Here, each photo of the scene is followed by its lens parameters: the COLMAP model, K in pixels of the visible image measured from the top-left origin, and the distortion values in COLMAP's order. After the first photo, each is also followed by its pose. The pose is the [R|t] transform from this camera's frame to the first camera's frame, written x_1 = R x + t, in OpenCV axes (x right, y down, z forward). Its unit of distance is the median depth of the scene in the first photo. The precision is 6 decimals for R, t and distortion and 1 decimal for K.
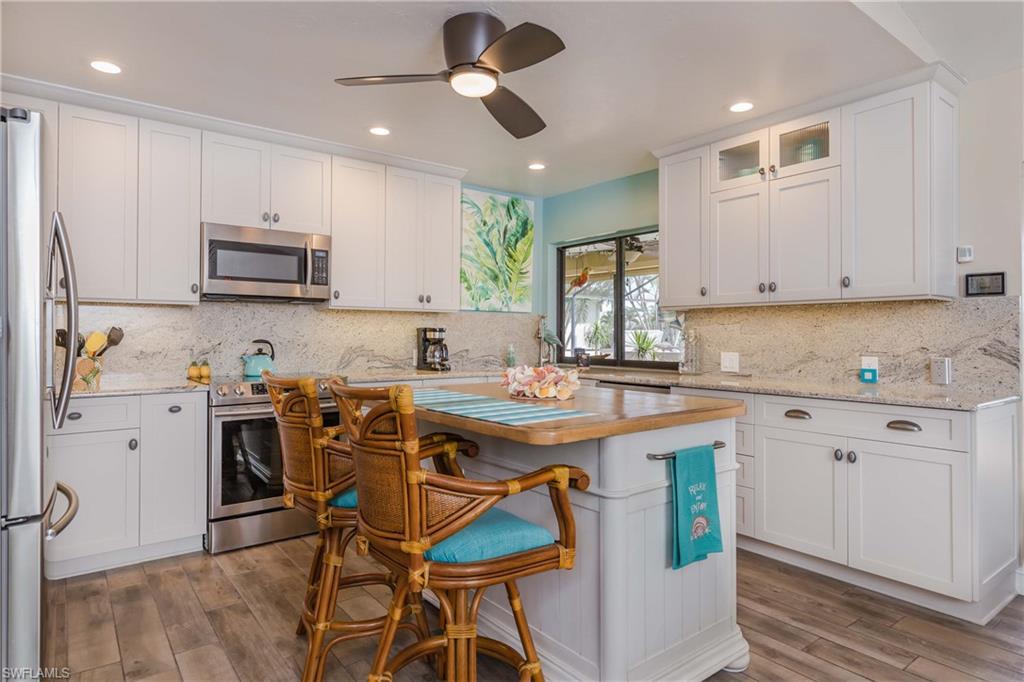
lens RADIAL K [[592.1, 0, 512.1], [0, 592.1, 328.0], [0, 0, 1]] dist [0.000455, -0.000117]
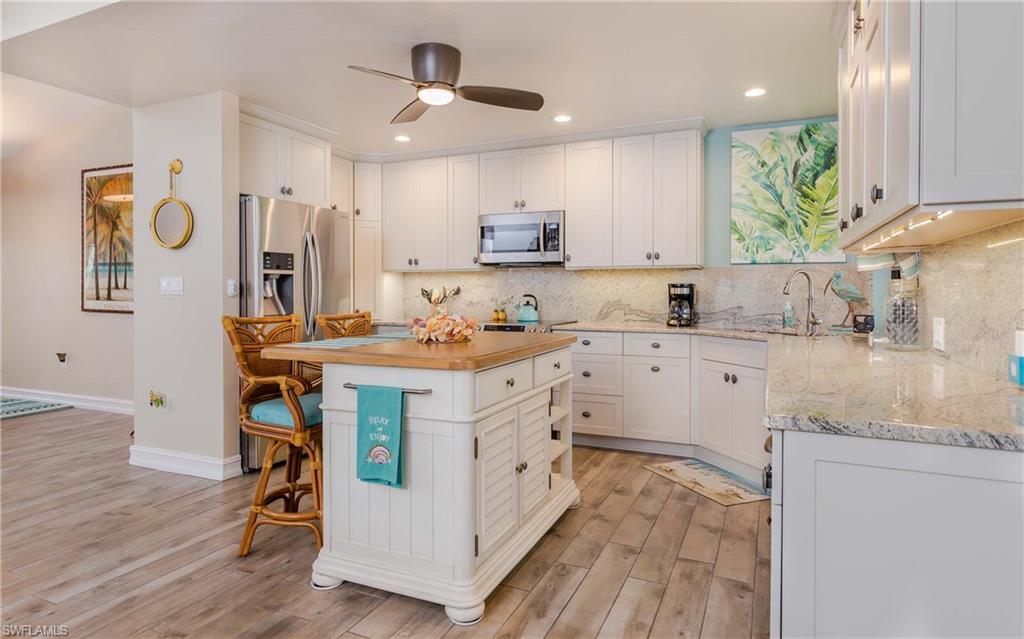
lens RADIAL K [[569.6, 0, 506.4], [0, 569.6, 299.4], [0, 0, 1]] dist [0.005563, -0.001736]
pose [[0.476174, 0.011016, -0.879282, 0.628164], [0.011584, 0.999756, 0.018799, 0.005383], [0.879275, -0.019137, 0.475930, 0.305330]]
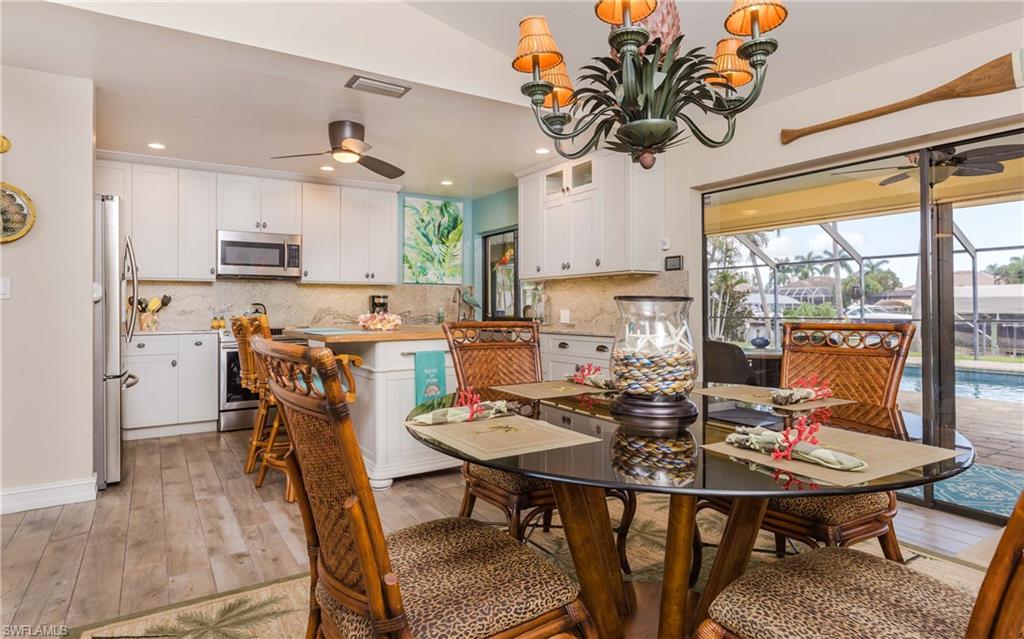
lens RADIAL K [[569.6, 0, 506.4], [0, 569.6, 299.4], [0, 0, 1]] dist [0.005563, -0.001736]
pose [[0.995799, -0.007750, -0.091235, 0.328088], [0.007538, 0.999968, -0.002669, 0.016816], [0.091253, 0.001970, 0.995826, -0.388333]]
